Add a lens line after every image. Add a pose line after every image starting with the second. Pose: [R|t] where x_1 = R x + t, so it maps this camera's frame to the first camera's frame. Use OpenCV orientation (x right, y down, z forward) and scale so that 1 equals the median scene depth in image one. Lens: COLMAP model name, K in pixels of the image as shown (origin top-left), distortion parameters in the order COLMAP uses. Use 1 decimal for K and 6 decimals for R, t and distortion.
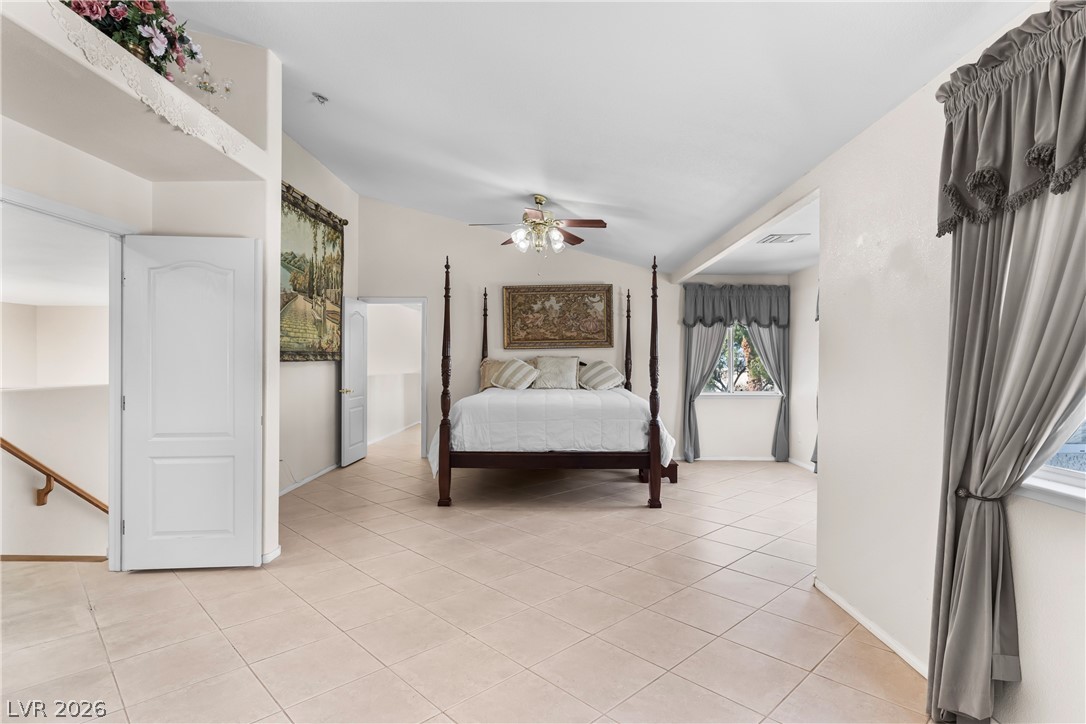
lens RADIAL K [[555.1, 0, 536.1], [0, 555.1, 366.7], [0, 0, 1]] dist [-0.011830, 0.000971]
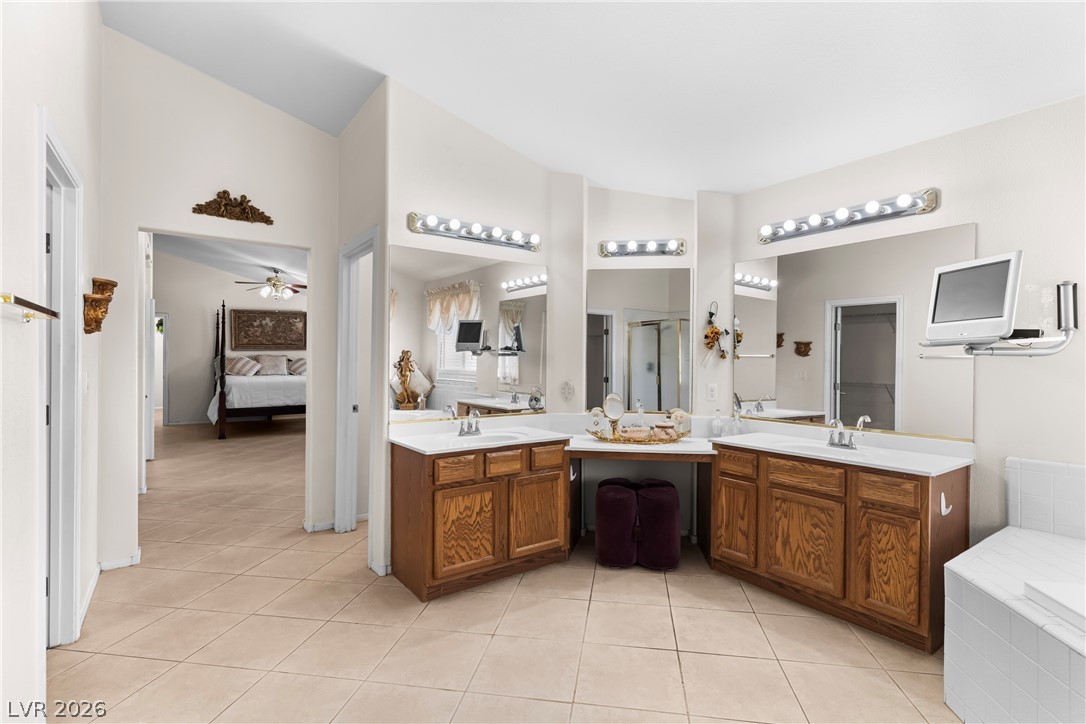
lens RADIAL K [[520.2, 0, 549.0], [0, 520.2, 363.6], [0, 0, 1]] dist [-0.001887, 0.000770]
pose [[0.792546, -0.005642, 0.609786, -0.256184], [0.005395, 0.999983, 0.002240, 0.006510], [-0.609788, 0.001514, 0.792563, -0.712634]]
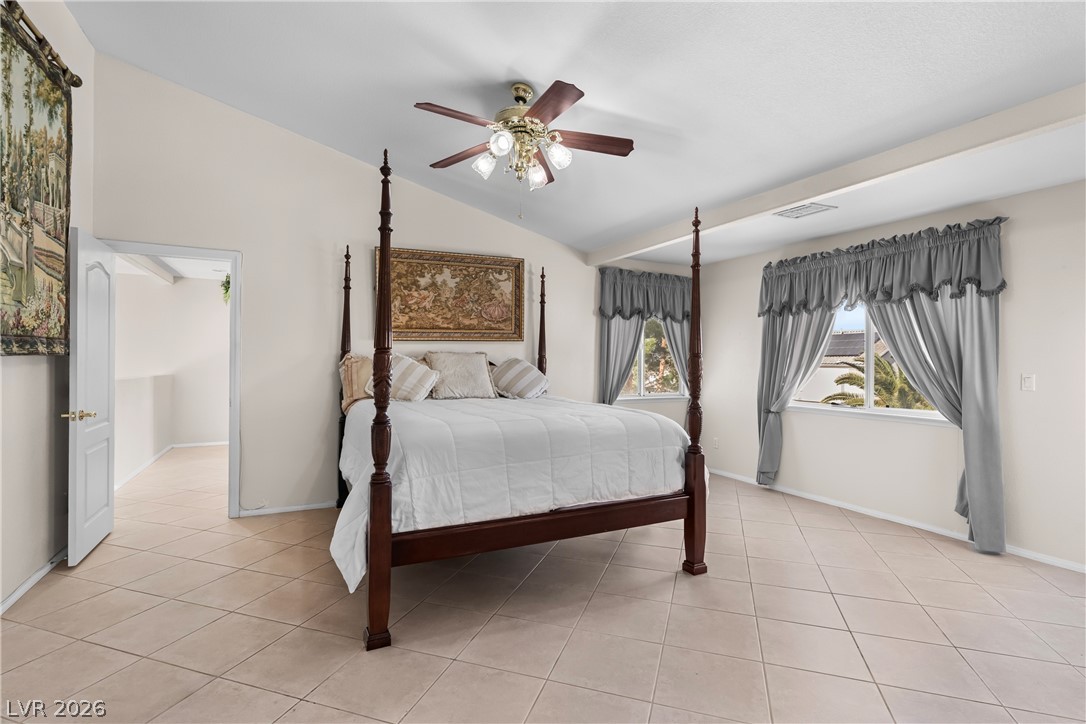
lens RADIAL K [[520.2, 0, 544.2], [0, 520.2, 366.0], [0, 0, 1]] dist [-0.001887, 0.000770]
pose [[0.883753, -0.000026, 0.467953, -0.184508], [-0.001386, 0.999995, 0.002673, -0.002920], [-0.467951, -0.003011, 0.883749, 0.374324]]
